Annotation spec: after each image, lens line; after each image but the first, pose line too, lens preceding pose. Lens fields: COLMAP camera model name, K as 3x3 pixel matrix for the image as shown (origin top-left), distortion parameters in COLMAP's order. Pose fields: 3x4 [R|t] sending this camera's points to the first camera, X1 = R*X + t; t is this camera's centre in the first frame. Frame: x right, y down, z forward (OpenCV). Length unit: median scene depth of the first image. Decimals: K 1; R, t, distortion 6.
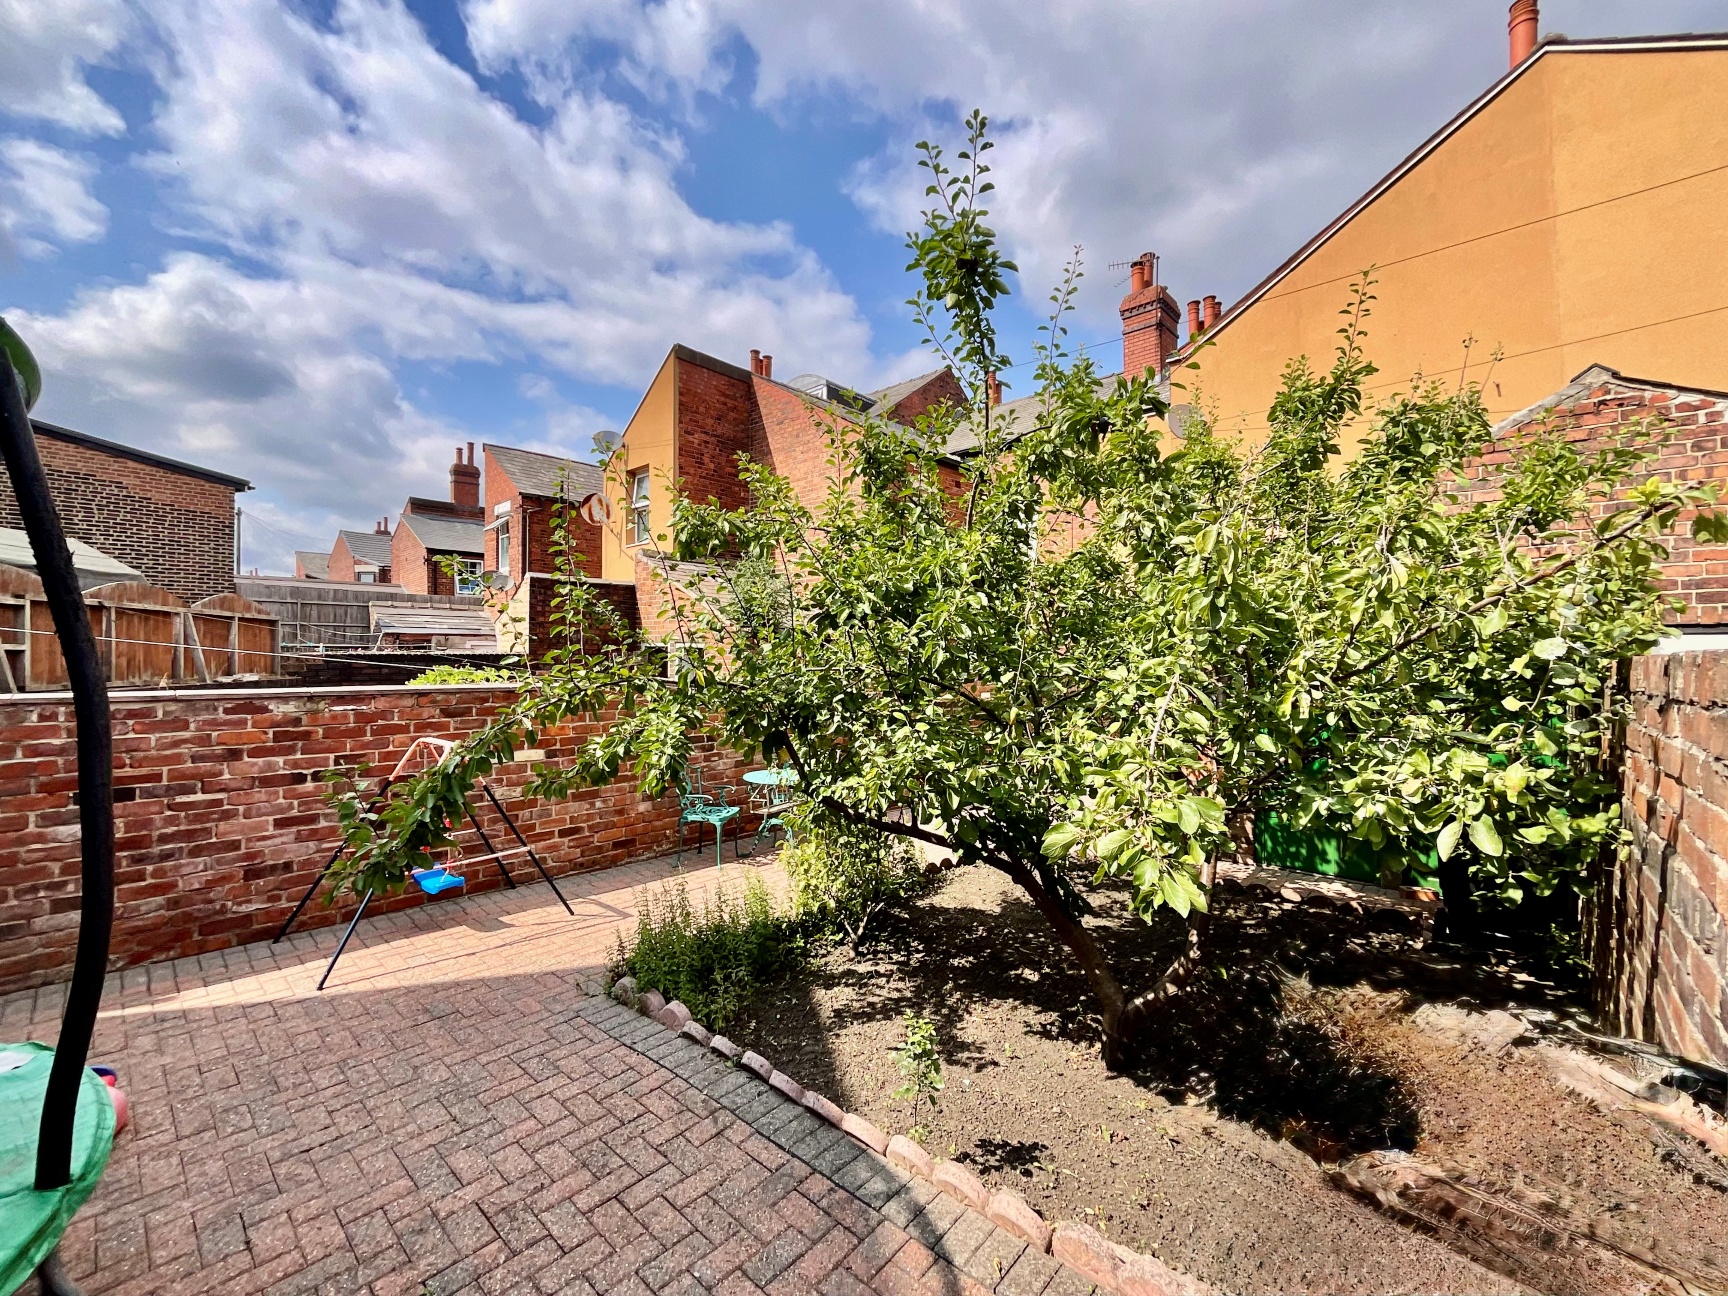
lens RADIAL K [[707.4, 0, 872.2], [0, 707.4, 646.2], [0, 0, 1]] dist [0.004533, -0.002123]
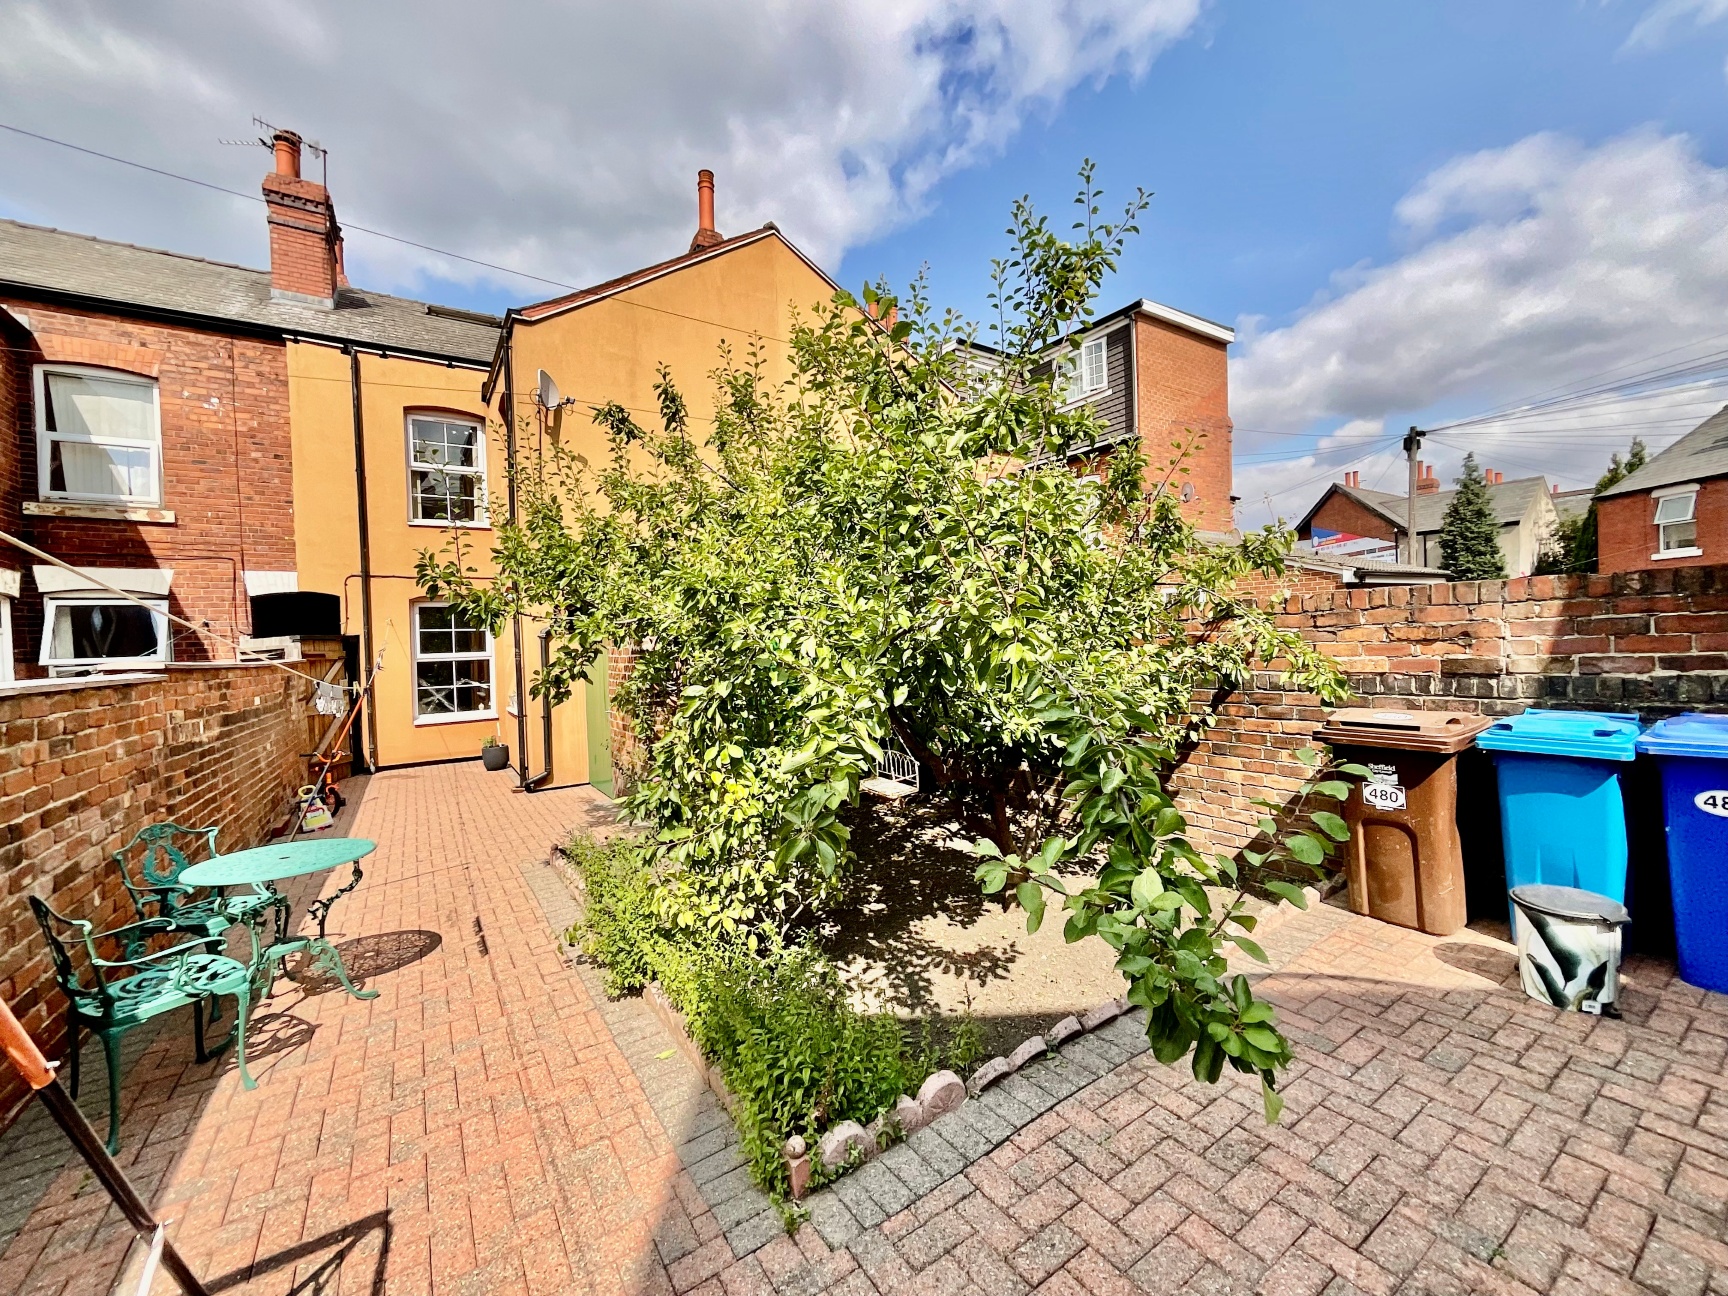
lens RADIAL K [[707.4, 0, 853.6], [0, 707.4, 645.5], [0, 0, 1]] dist [0.004533, -0.002123]
pose [[0.254040, -0.018683, 0.967013, -0.909636], [0.019850, 0.999704, 0.014100, 0.056252], [-0.966990, 0.015614, 0.254336, 0.831870]]
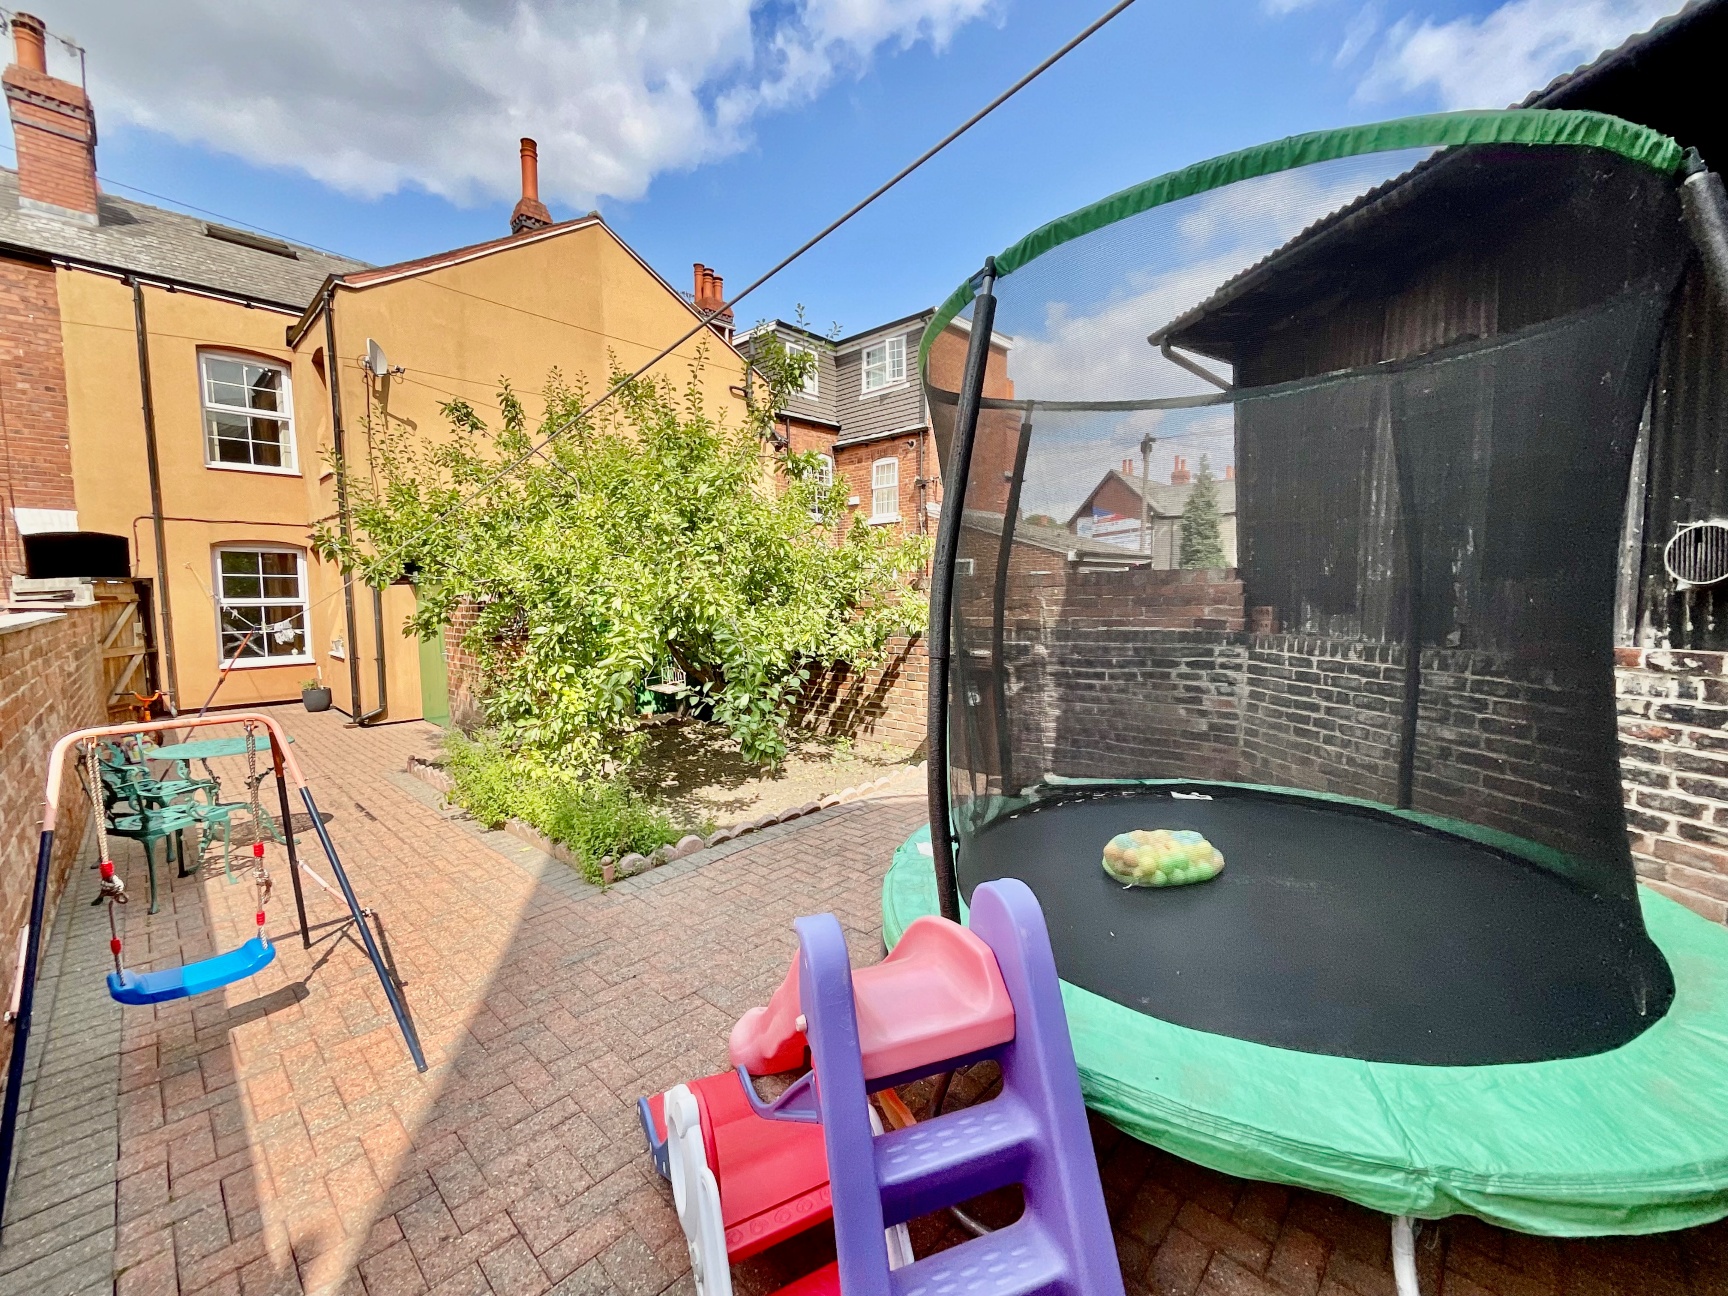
lens RADIAL K [[707.4, 0, 860.5], [0, 707.4, 651.5], [0, 0, 1]] dist [0.004533, -0.002123]
pose [[0.018461, -0.086158, 0.996110, -1.448845], [-0.007995, 0.996236, 0.086317, 0.039491], [-0.999798, -0.009558, 0.017703, 0.612509]]
